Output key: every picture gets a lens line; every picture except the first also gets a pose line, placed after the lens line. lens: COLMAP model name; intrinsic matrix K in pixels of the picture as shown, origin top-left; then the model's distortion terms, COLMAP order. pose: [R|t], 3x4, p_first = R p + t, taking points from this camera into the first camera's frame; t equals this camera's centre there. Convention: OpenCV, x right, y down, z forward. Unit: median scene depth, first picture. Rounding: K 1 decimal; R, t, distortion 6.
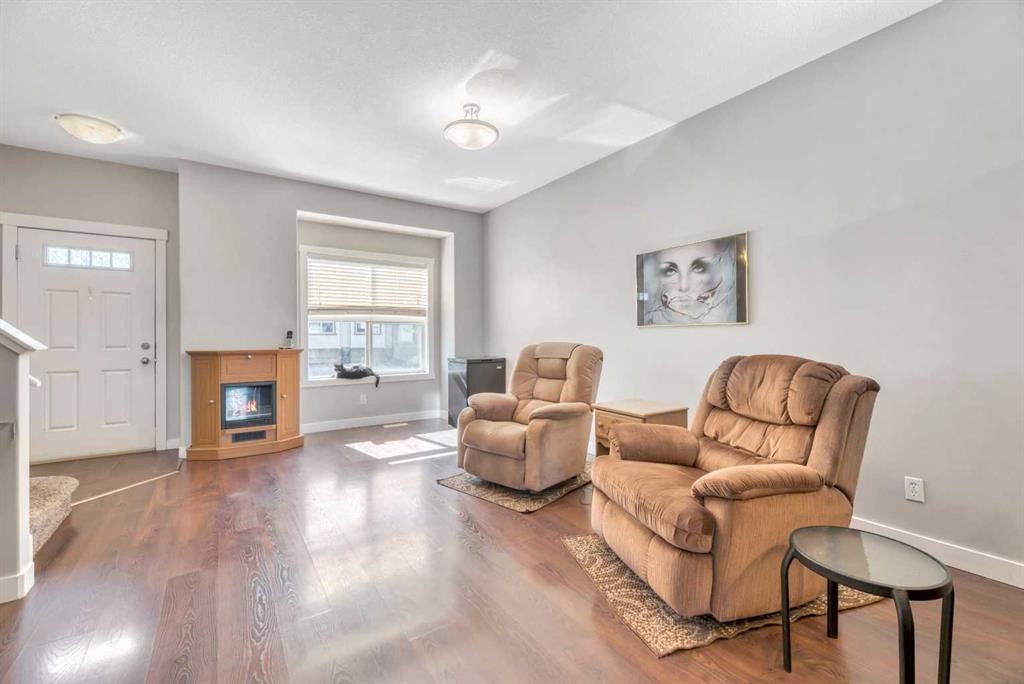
lens RADIAL K [[413.3, 0, 503.8], [0, 413.3, 339.4], [0, 0, 1]] dist [-0.001120, -0.003395]
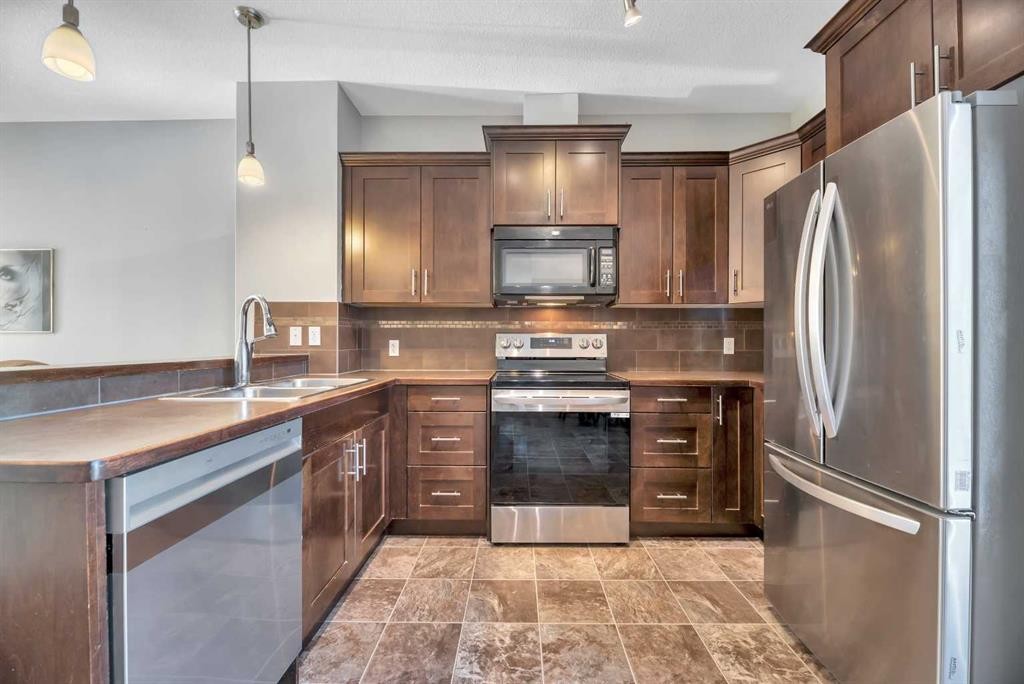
lens RADIAL K [[413.3, 0, 515.8], [0, 413.3, 344.0], [0, 0, 1]] dist [-0.001120, -0.003395]
pose [[0.576825, 0.005343, 0.816850, 0.283327], [-0.001085, 0.999983, -0.005774, -0.001402], [-0.816867, 0.002444, 0.576821, -0.441736]]
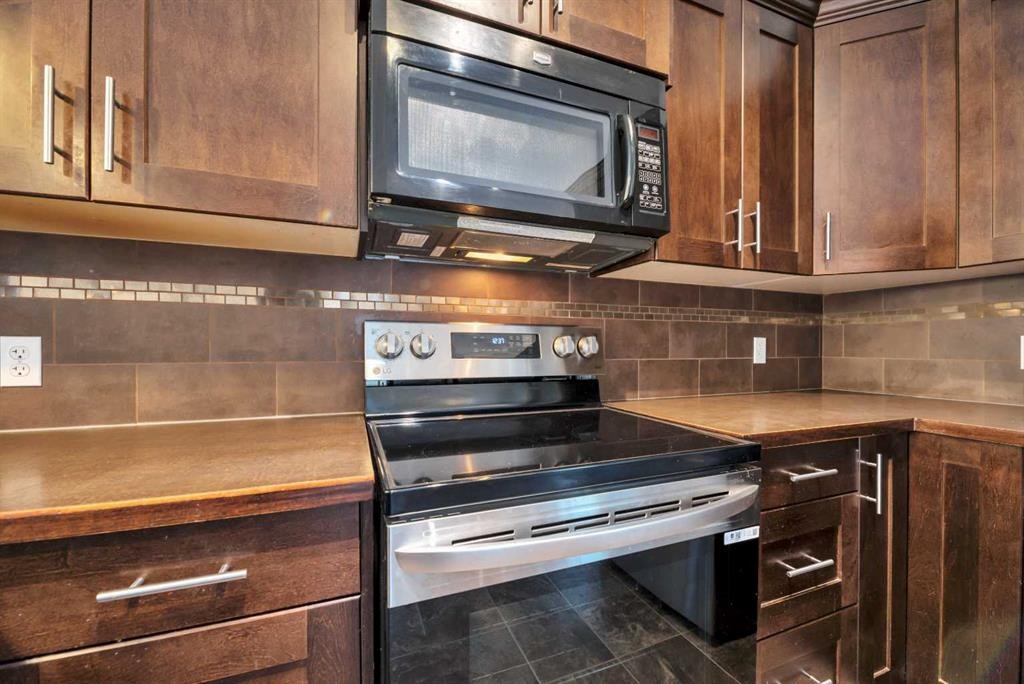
lens RADIAL K [[413.3, 0, 512.2], [0, 413.3, 349.0], [0, 0, 1]] dist [-0.001120, -0.003395]
pose [[0.221947, 0.000891, 0.975058, 0.595517], [0.002488, 0.999996, -0.001480, -0.004241], [-0.975056, 0.002754, 0.221944, -0.162317]]
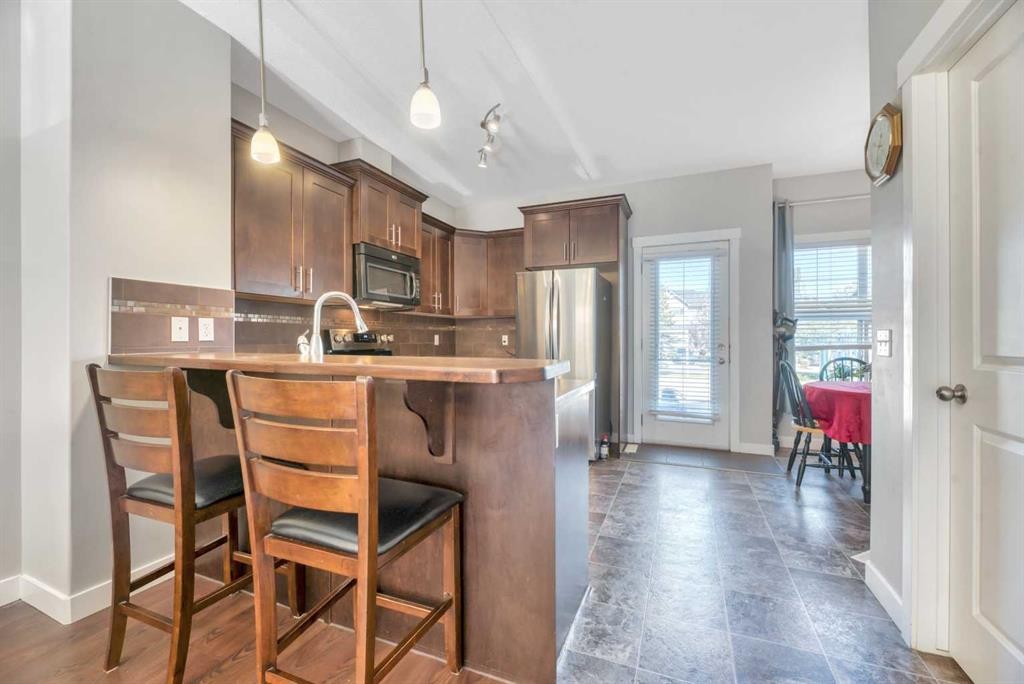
lens RADIAL K [[413.3, 0, 517.9], [0, 413.3, 341.8], [0, 0, 1]] dist [-0.001120, -0.003395]
pose [[-0.552947, 0.000514, 0.833216, -0.026843], [0.008036, 0.999957, 0.004716, -0.000854], [-0.833178, 0.009303, -0.552927, 0.137897]]
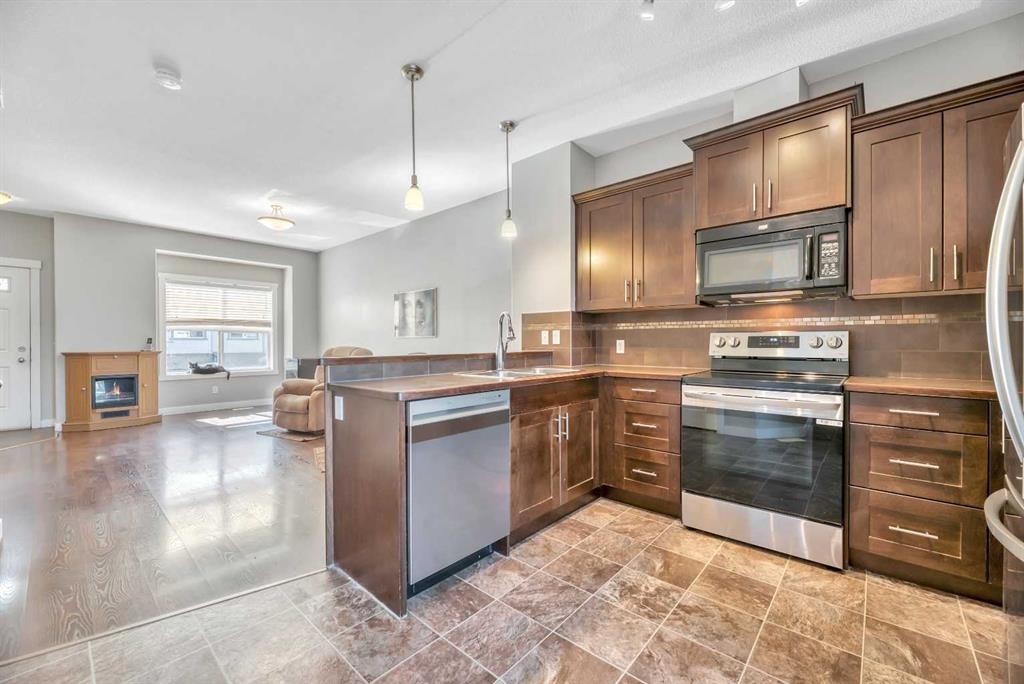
lens RADIAL K [[413.3, 0, 513.3], [0, 413.3, 347.1], [0, 0, 1]] dist [-0.001120, -0.003395]
pose [[0.971095, 0.001291, 0.238688, 0.334161], [-0.002733, 0.999980, 0.005712, -0.001745], [-0.238676, -0.006200, 0.971079, -0.629294]]
